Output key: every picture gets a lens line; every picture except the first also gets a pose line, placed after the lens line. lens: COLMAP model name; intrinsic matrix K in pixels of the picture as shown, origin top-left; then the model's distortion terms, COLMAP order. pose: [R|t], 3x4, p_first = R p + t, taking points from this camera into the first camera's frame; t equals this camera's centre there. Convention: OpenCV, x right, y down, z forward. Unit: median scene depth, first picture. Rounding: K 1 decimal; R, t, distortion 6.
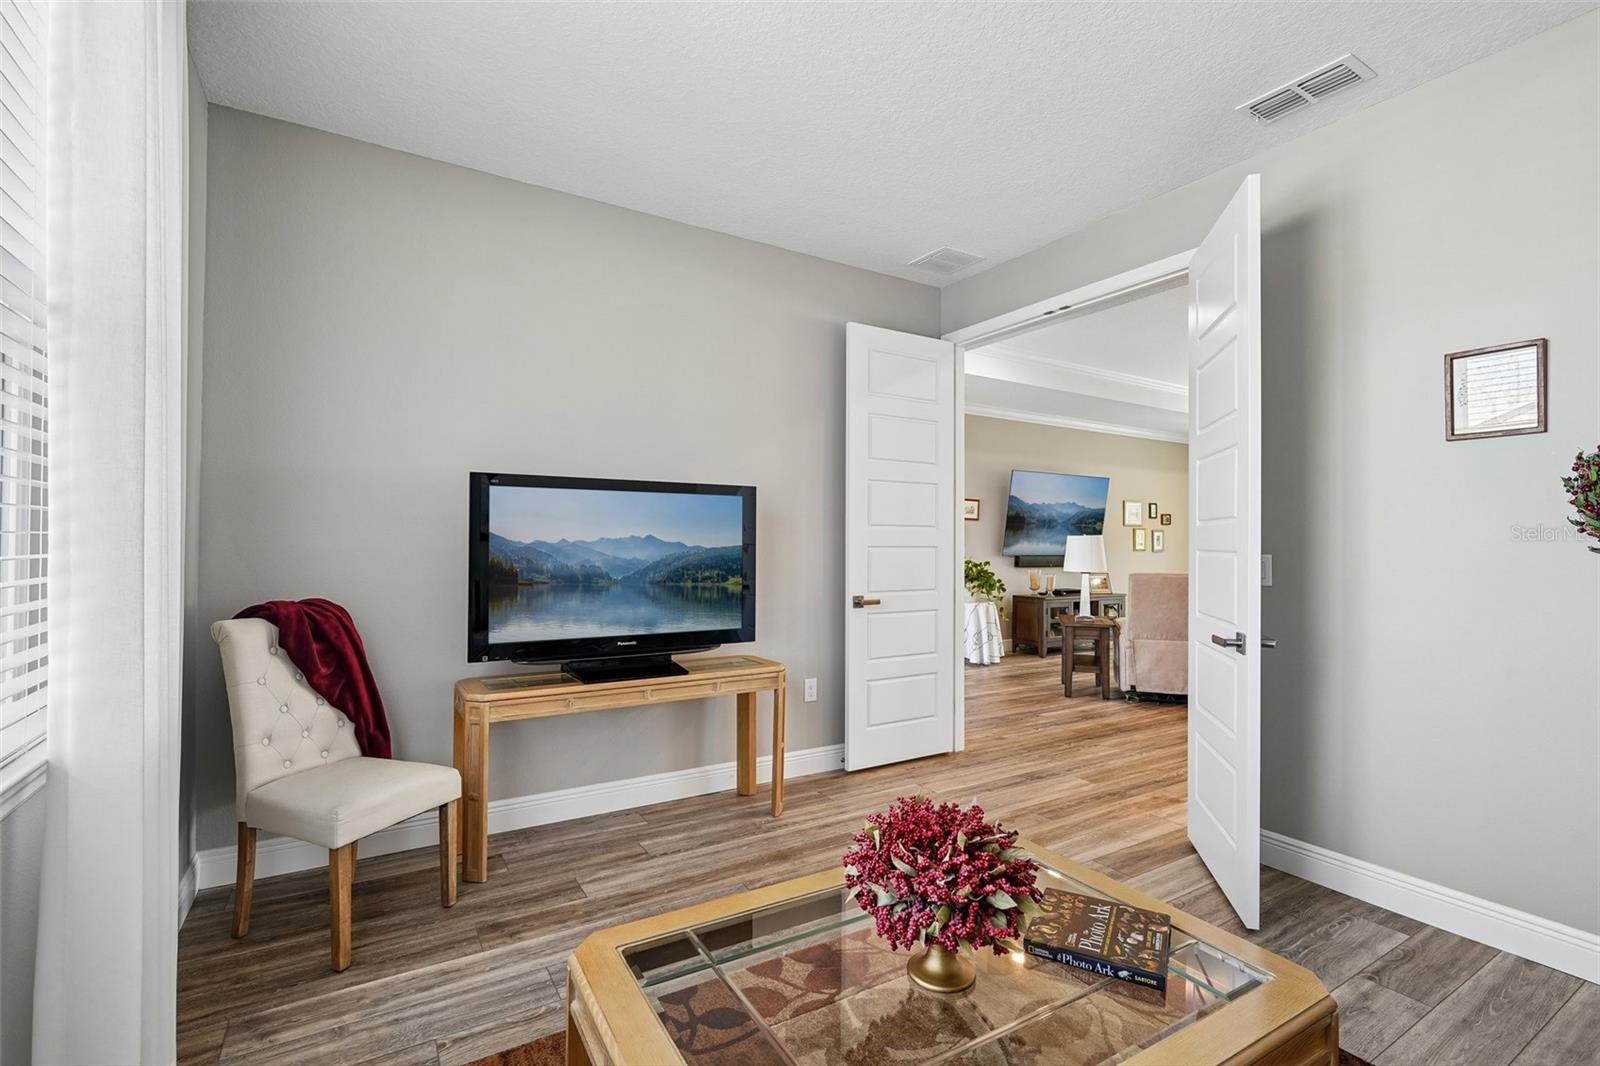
lens RADIAL K [[729.6, 0, 799.8], [0, 729.6, 527.6], [0, 0, 1]] dist [-0.002996, -0.000146]
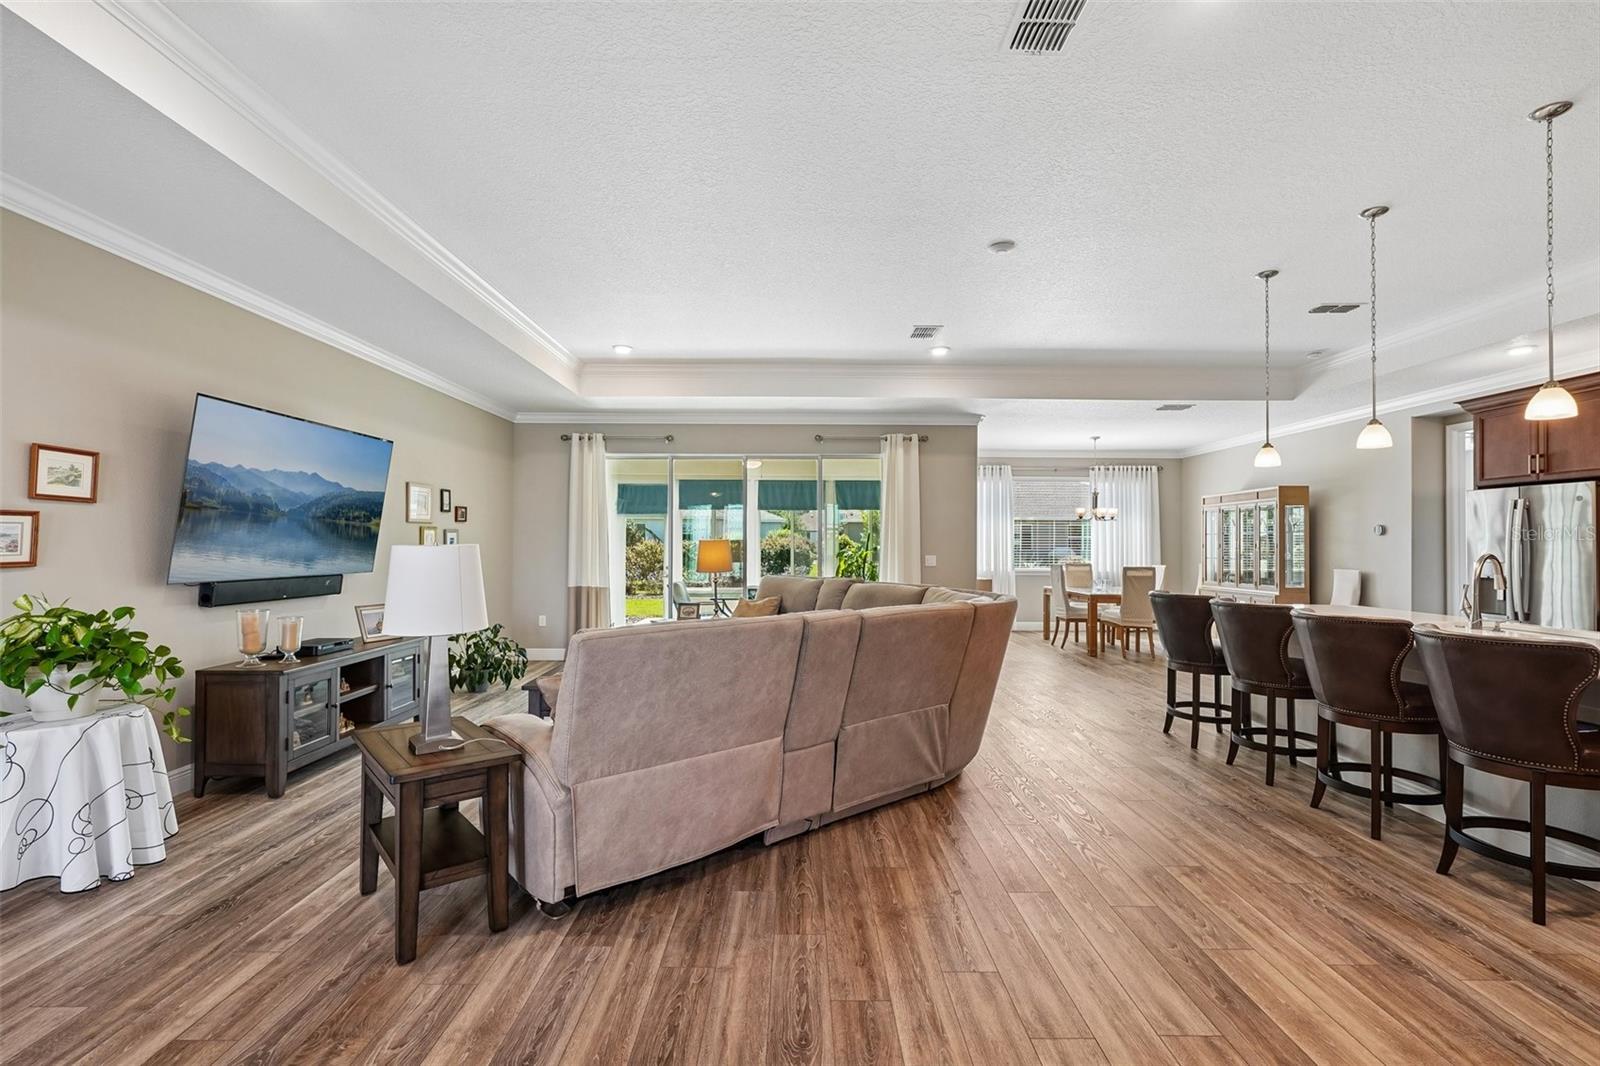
lens RADIAL K [[723.4, 0, 798.1], [0, 723.4, 537.1], [0, 0, 1]] dist [-0.008017, 0.003600]
pose [[0.527122, 0.000861, 0.849789, 0.115357], [-0.014580, 0.999861, 0.008031, 0.000530], [-0.849664, -0.016623, 0.527062, 0.475626]]
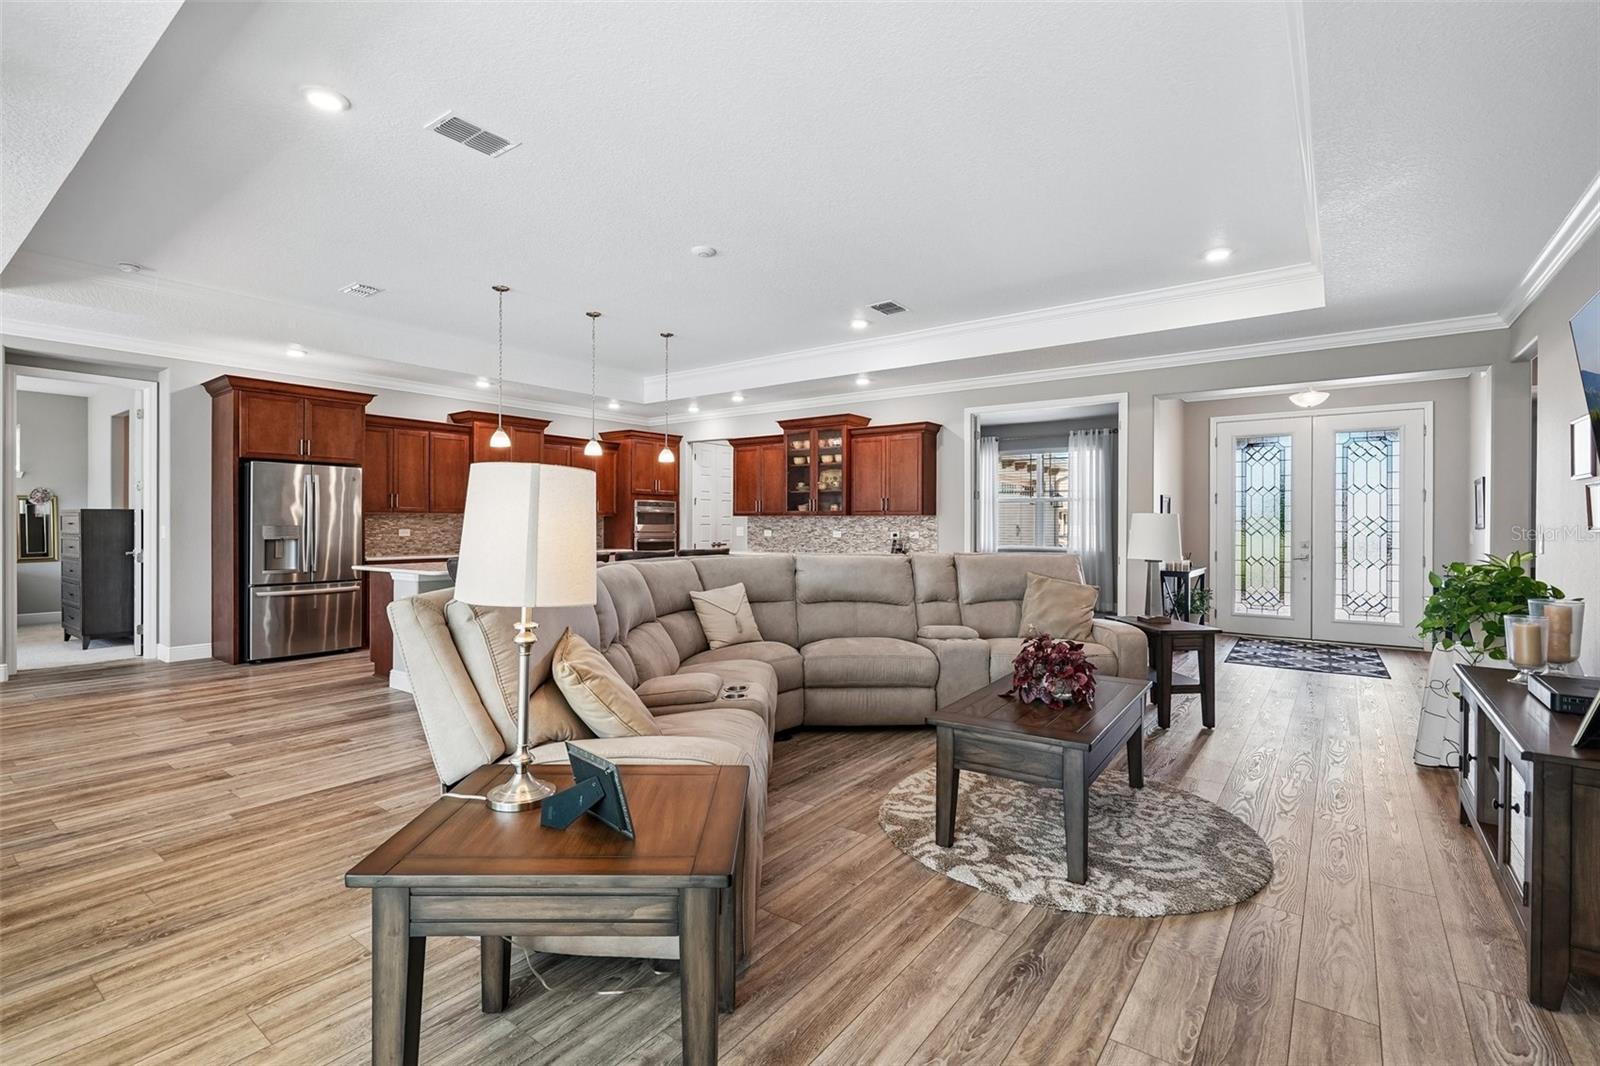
lens RADIAL K [[729.6, 0, 799.8], [0, 729.6, 527.6], [0, 0, 1]] dist [-0.002996, -0.000146]
pose [[-0.931246, -0.011262, -0.364218, 0.812532], [-0.005877, 0.999856, -0.015892, 0.032561], [0.364345, -0.012659, -0.931178, 1.250856]]
